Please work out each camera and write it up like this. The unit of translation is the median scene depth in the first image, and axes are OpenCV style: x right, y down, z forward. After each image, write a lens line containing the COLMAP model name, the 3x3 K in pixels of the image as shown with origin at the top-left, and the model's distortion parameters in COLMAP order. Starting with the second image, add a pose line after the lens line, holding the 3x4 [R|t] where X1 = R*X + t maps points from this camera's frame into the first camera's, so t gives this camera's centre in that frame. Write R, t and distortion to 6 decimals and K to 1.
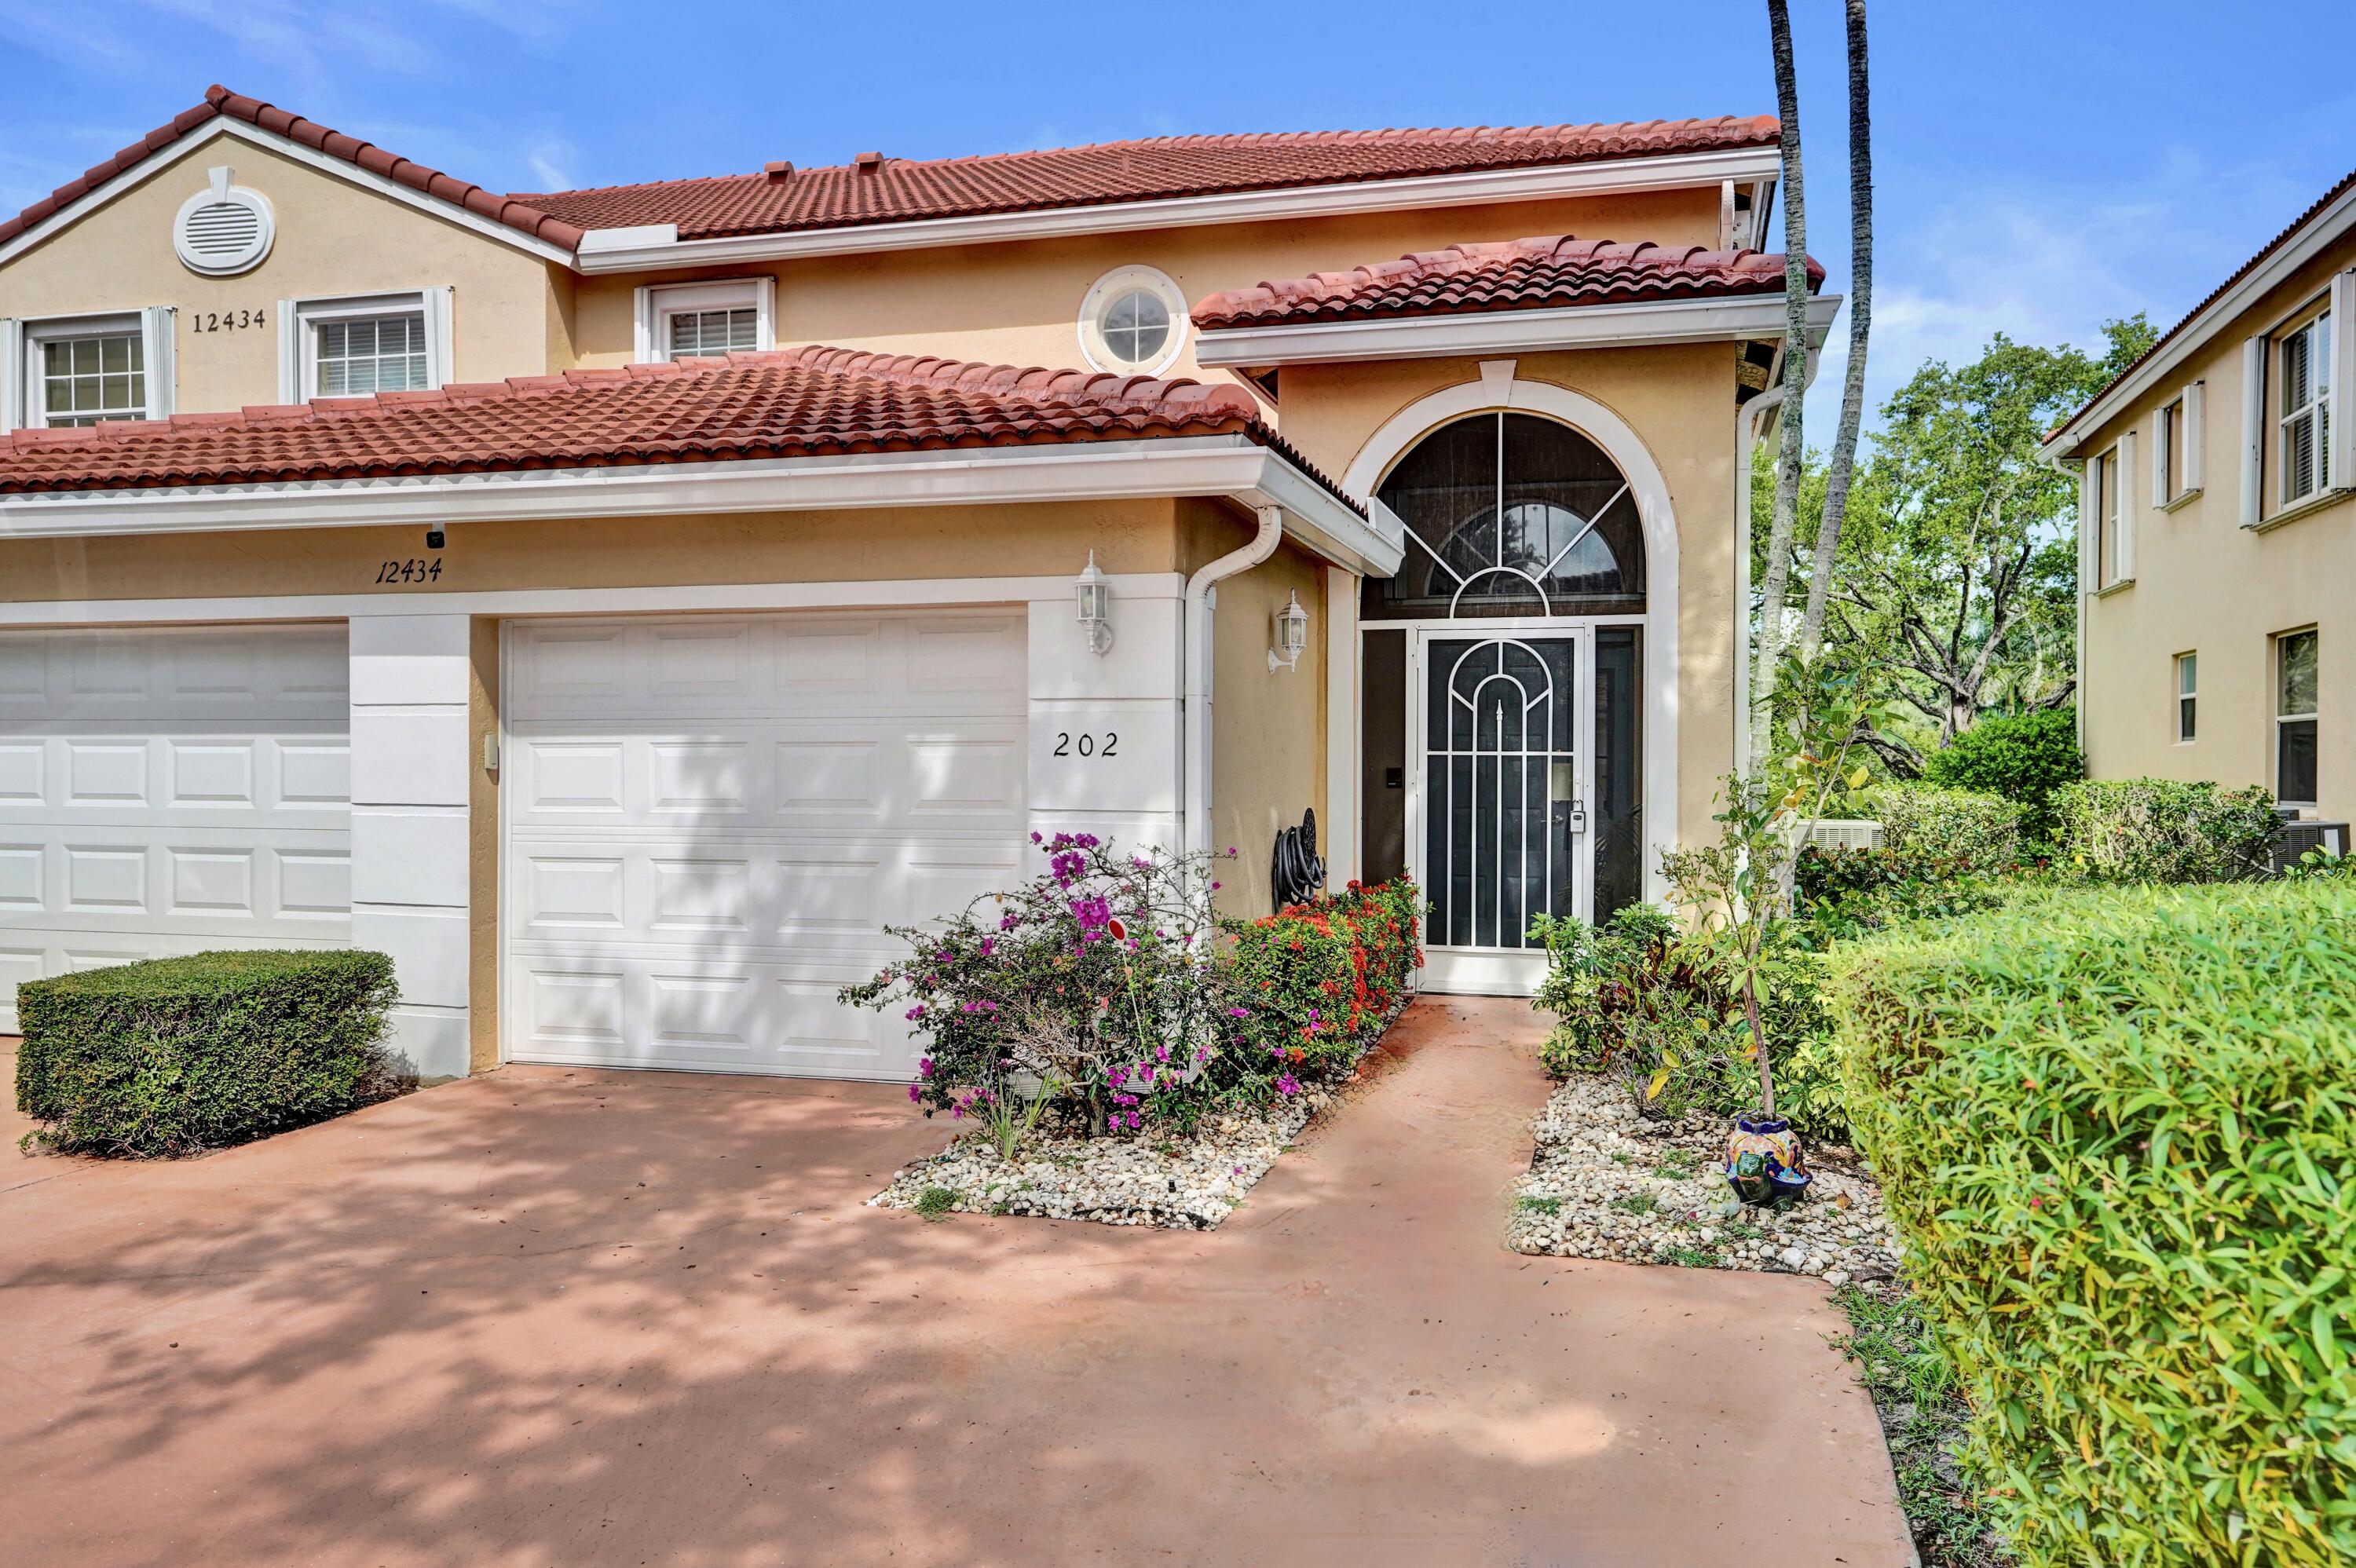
lens RADIAL K [[1783.9, 0, 1171.7], [0, 1783.9, 772.3], [0, 0, 1]] dist [0.005299, 0.036908]
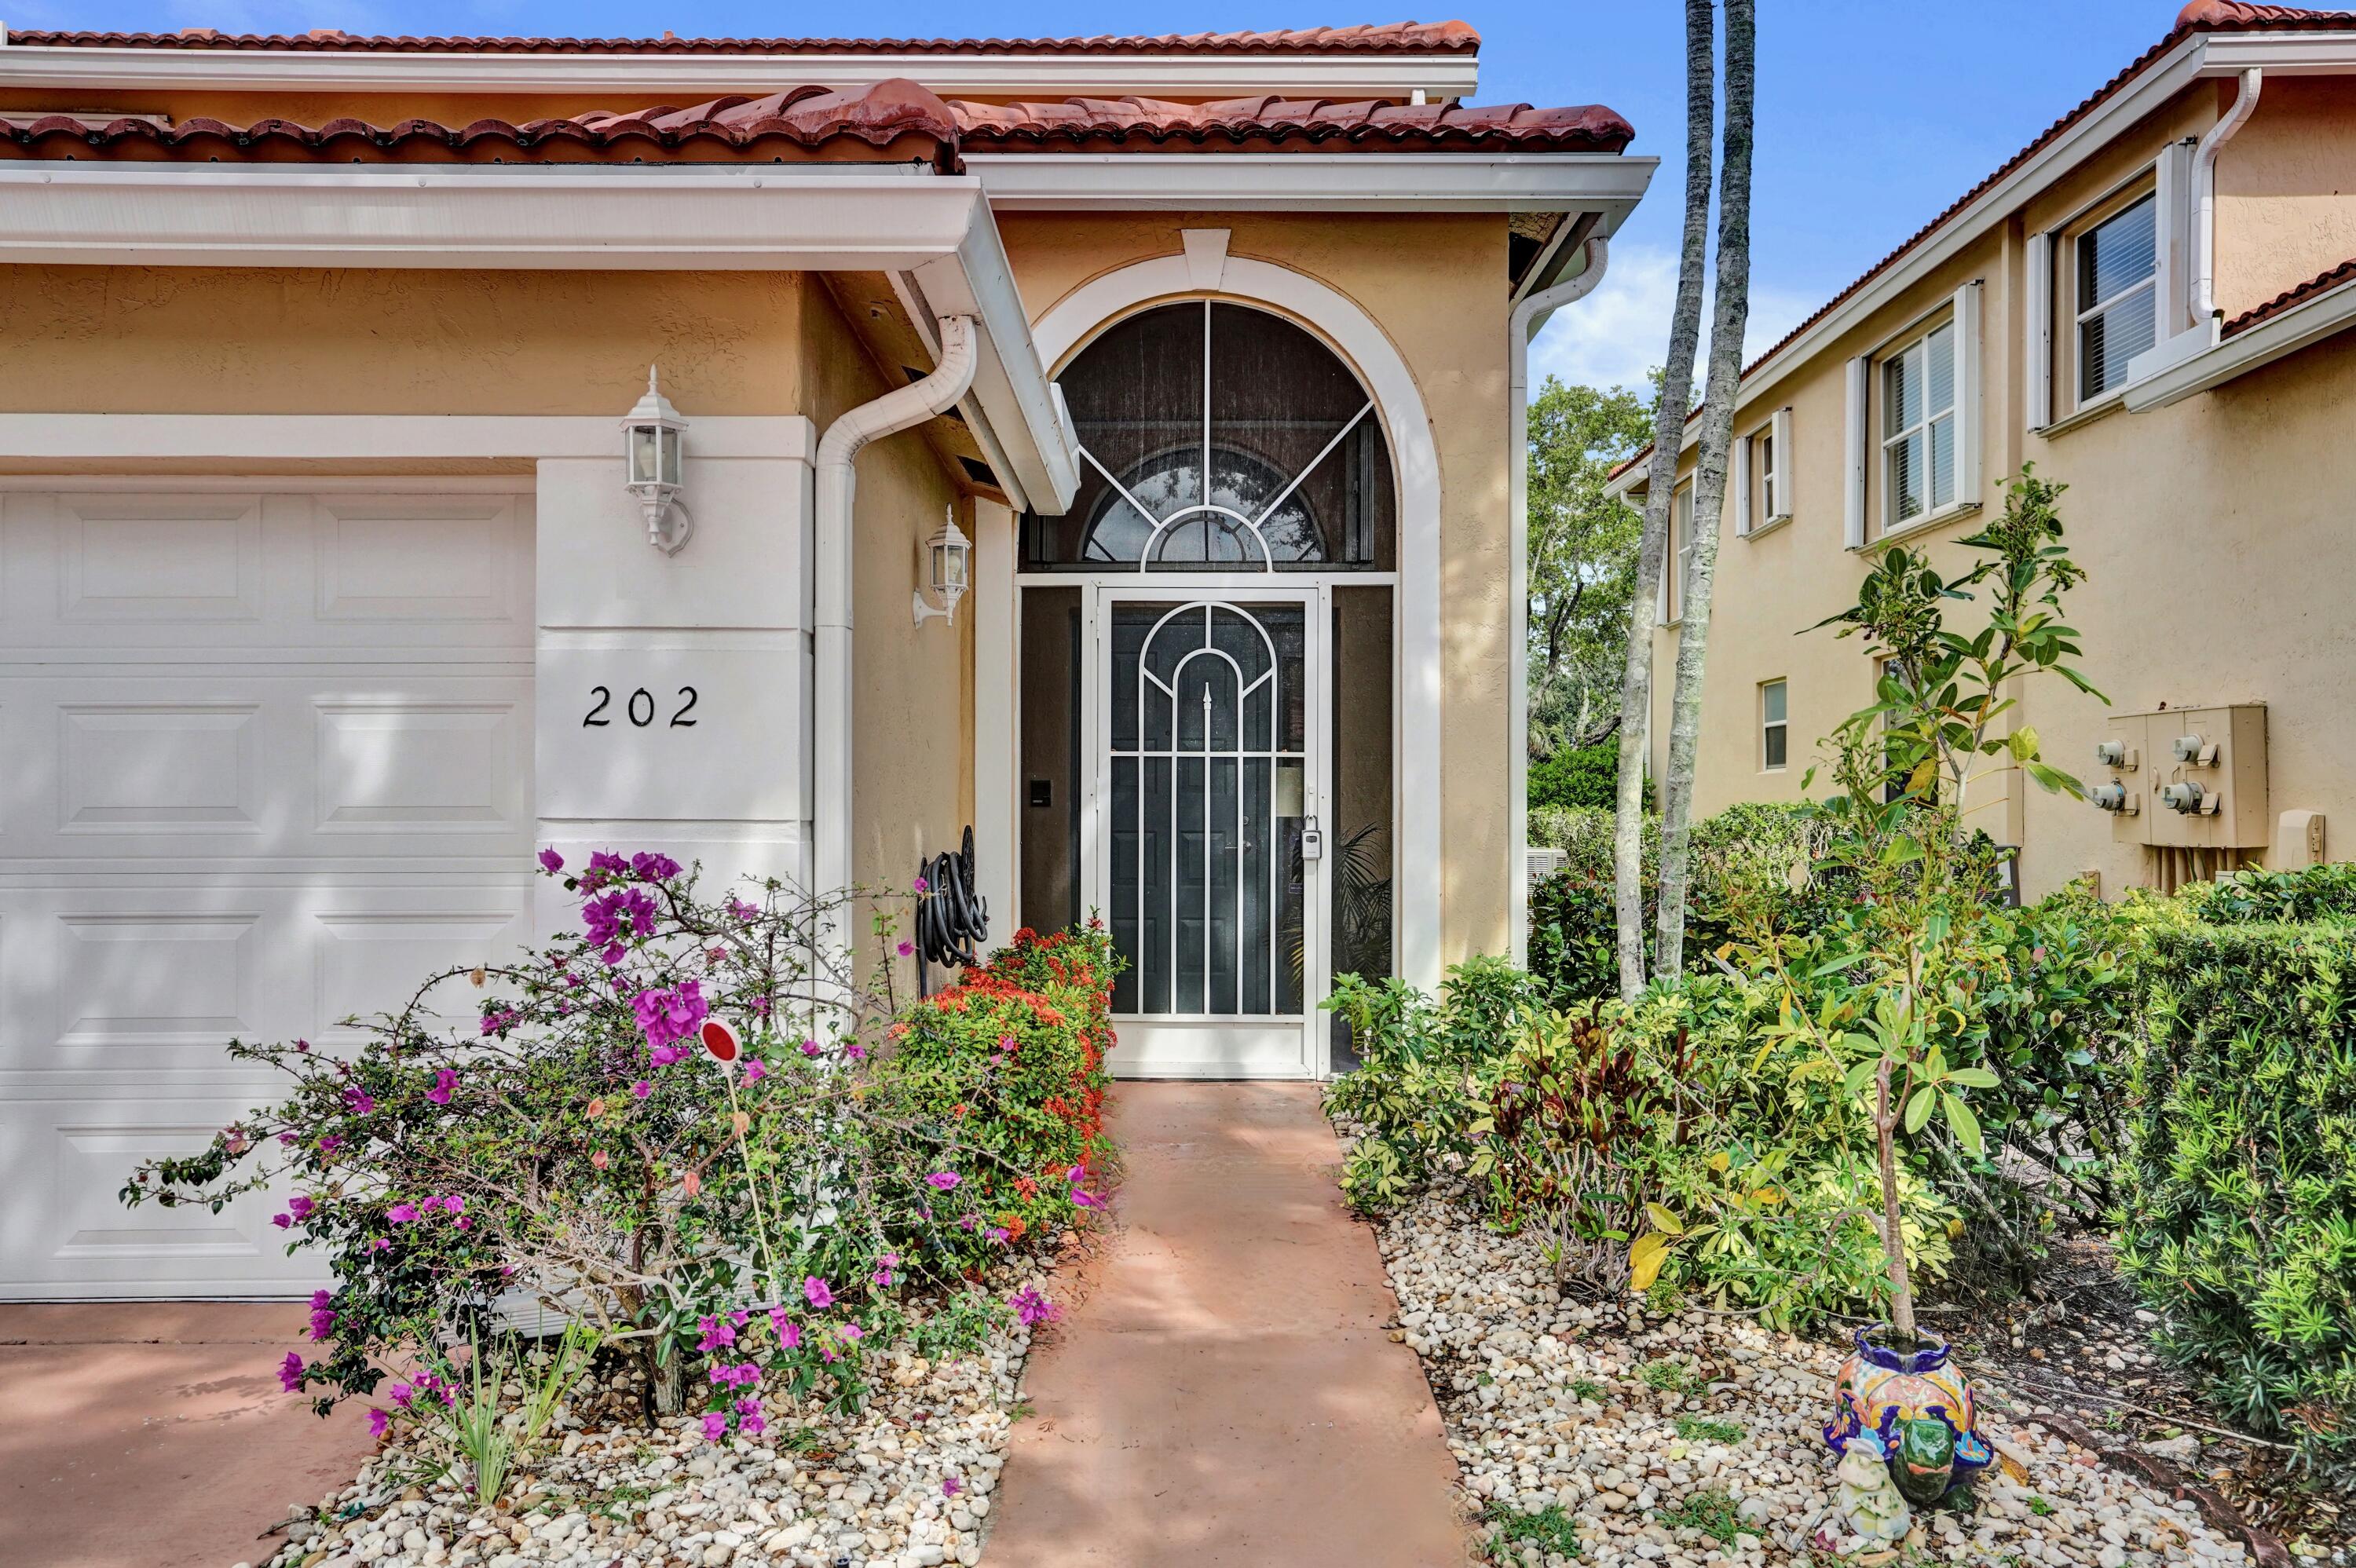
lens RADIAL K [[1737.5, 0, 1175.3], [0, 1737.5, 788.2], [0, 0, 1]] dist [-0.005231, 0.041710]
pose [[0.963648, 0.001830, 0.267170, -0.028464], [0.002599, 0.999865, -0.016222, 0.018633], [-0.267164, 0.016327, 0.963513, 0.366760]]
